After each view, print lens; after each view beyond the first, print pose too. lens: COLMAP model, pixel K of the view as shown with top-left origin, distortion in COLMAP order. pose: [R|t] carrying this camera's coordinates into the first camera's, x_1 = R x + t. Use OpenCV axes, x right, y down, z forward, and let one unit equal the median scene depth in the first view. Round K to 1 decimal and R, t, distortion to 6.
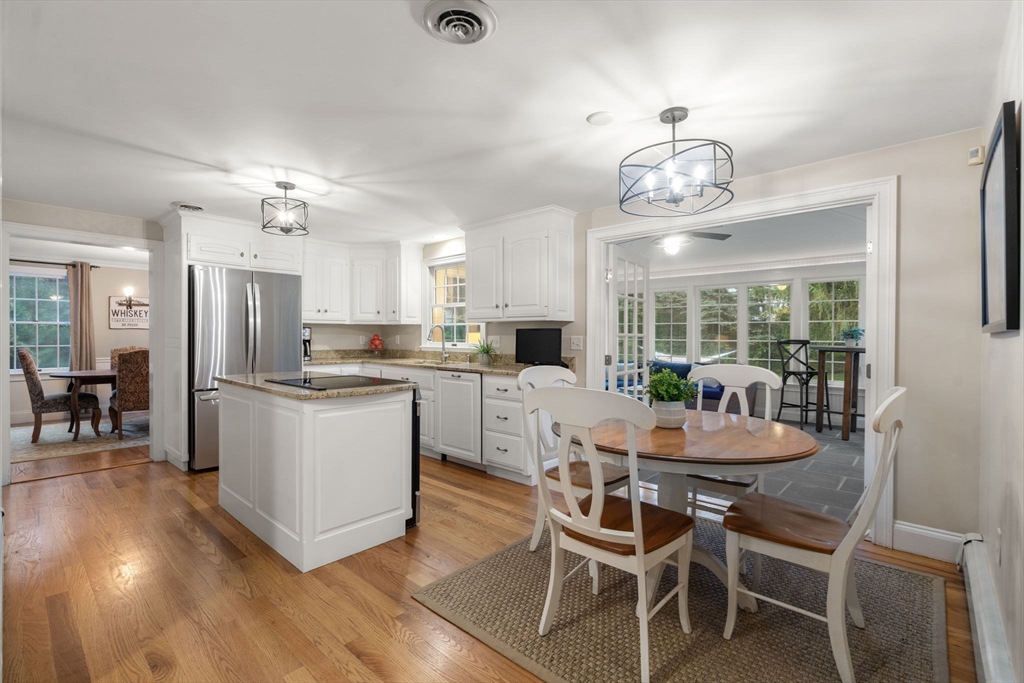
lens RADIAL K [[481.3, 0, 516.9], [0, 481.3, 337.5], [0, 0, 1]] dist [-0.013219, 0.000376]
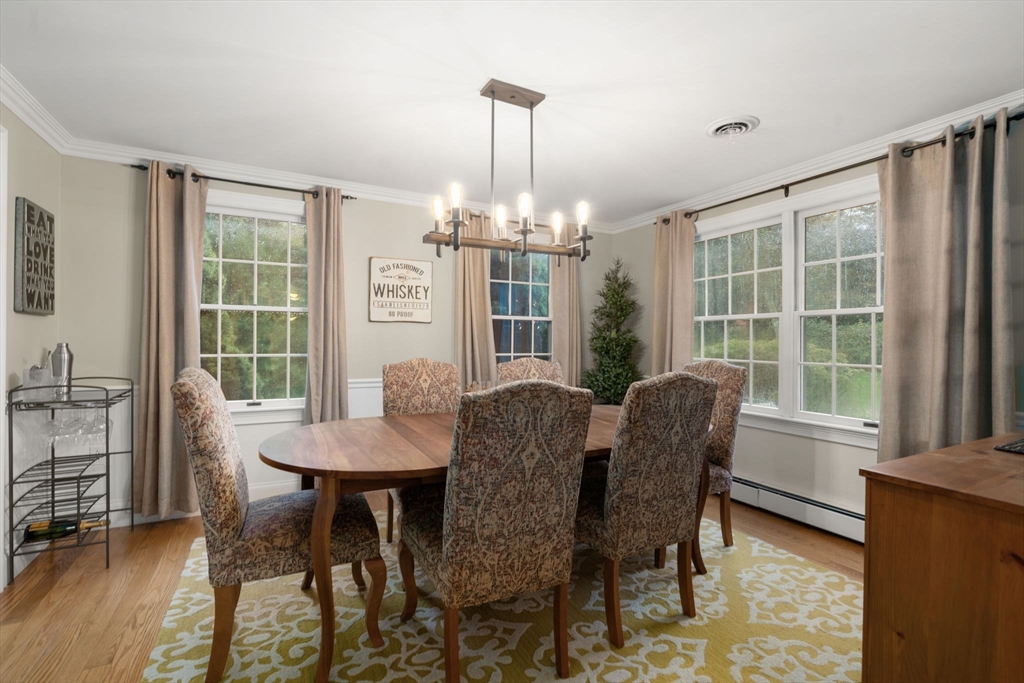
lens RADIAL K [[481.3, 0, 511.3], [0, 481.3, 337.1], [0, 0, 1]] dist [-0.013219, 0.000376]
pose [[0.941387, 0.008424, -0.337225, -0.566674], [-0.011121, 0.999920, -0.006069, 0.000416], [0.337146, 0.009464, 0.941405, 0.597002]]
